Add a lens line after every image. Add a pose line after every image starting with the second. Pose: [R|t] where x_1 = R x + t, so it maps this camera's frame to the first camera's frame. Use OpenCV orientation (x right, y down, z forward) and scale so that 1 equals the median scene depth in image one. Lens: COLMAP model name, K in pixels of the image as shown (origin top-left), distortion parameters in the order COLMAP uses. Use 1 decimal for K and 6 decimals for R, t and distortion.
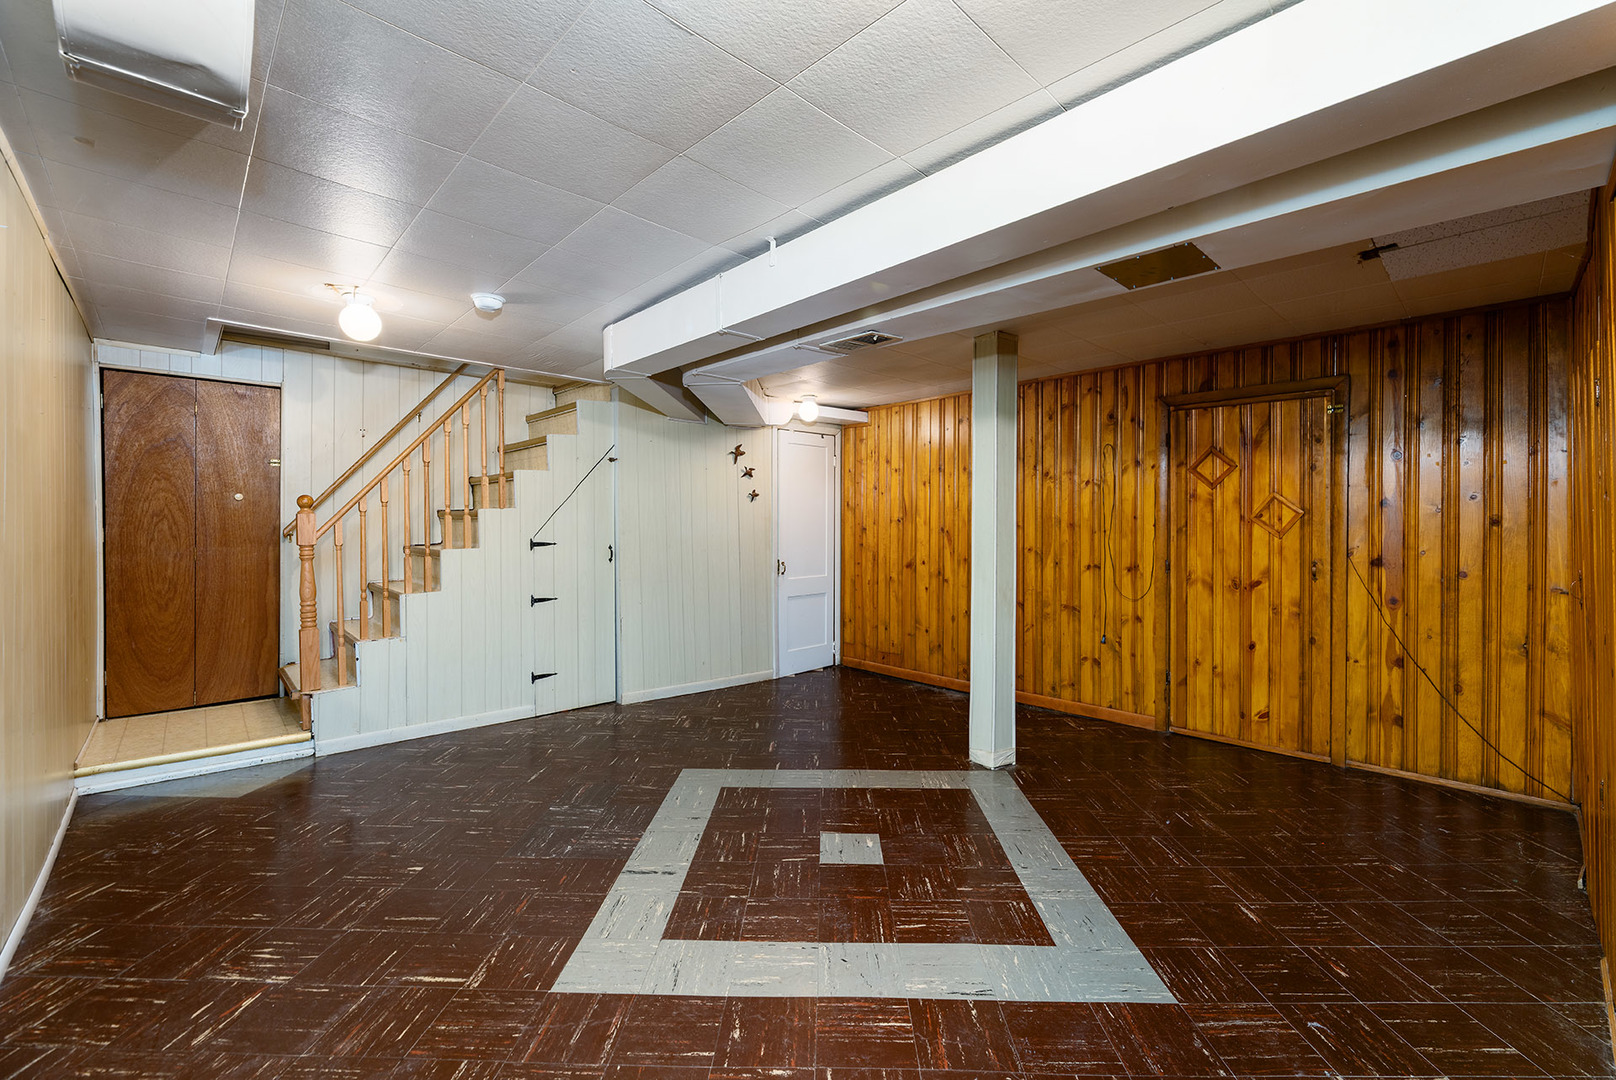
lens RADIAL K [[656.1, 0, 824.3], [0, 656.1, 527.9], [0, 0, 1]] dist [-0.003252, -0.000012]
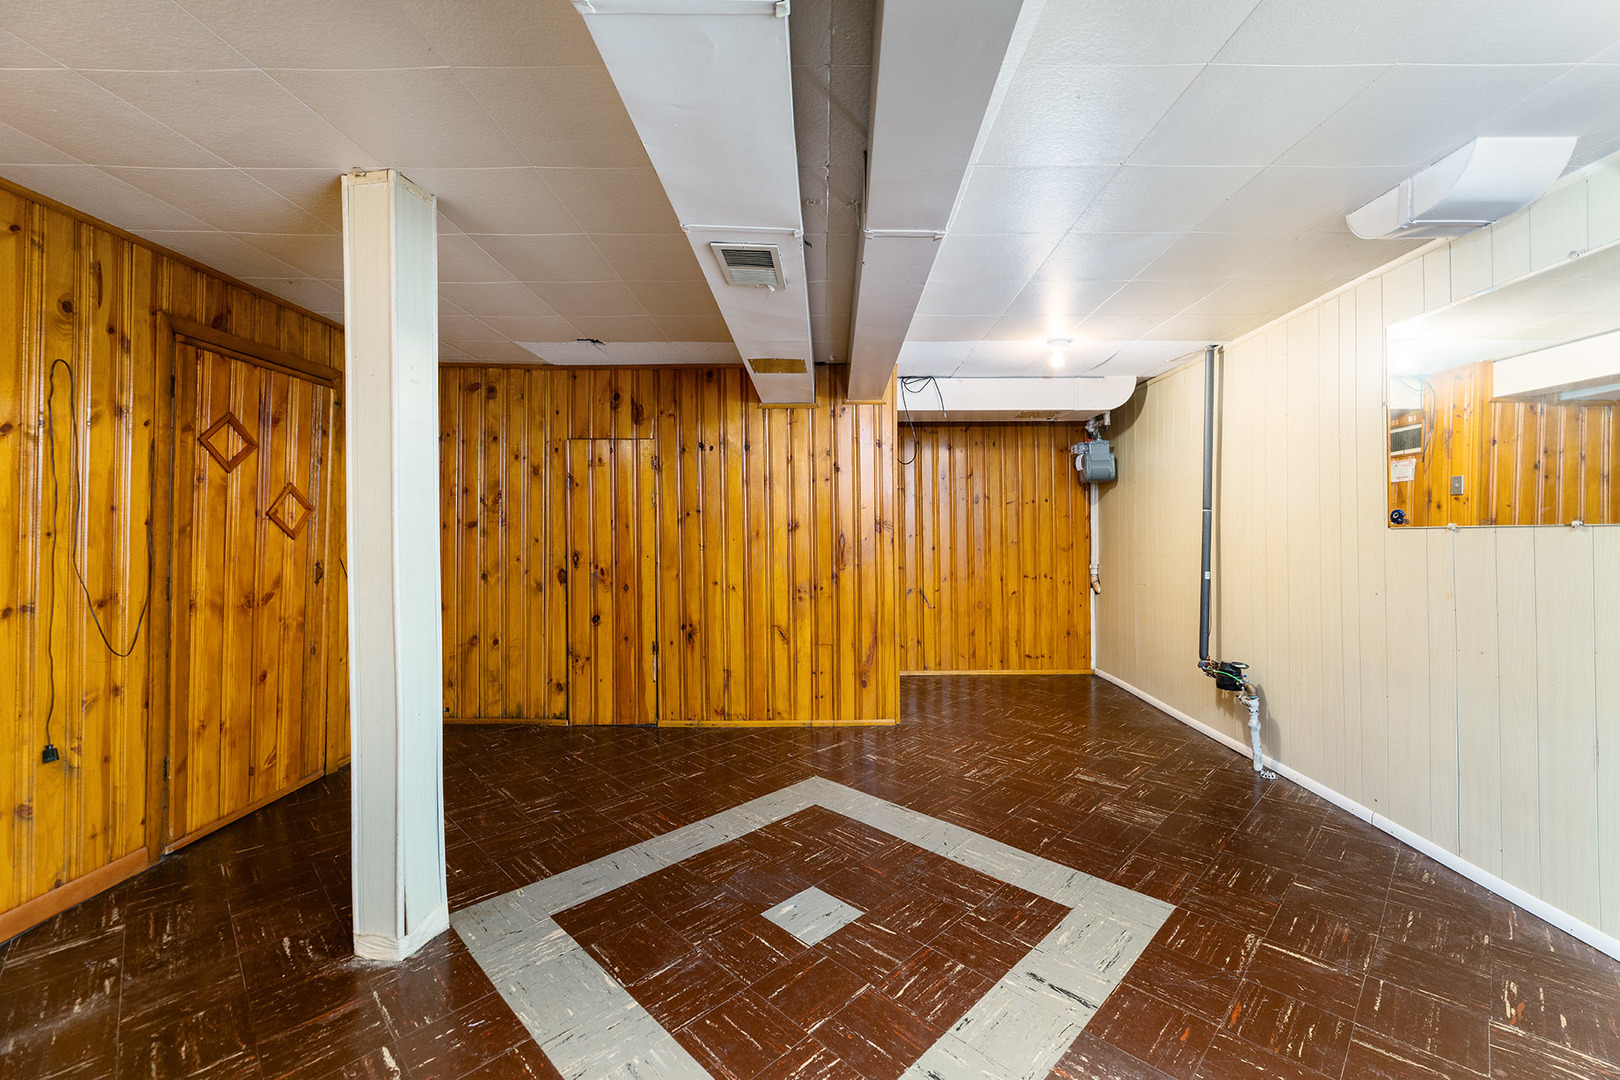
lens RADIAL K [[657.8, 0, 826.3], [0, 657.8, 527.9], [0, 0, 1]] dist [-0.003252, -0.000012]
pose [[-0.709289, -0.000157, 0.704918, -0.449840], [0.004234, 0.999981, 0.004483, 0.001176], [-0.704905, 0.006165, -0.709275, 1.276478]]
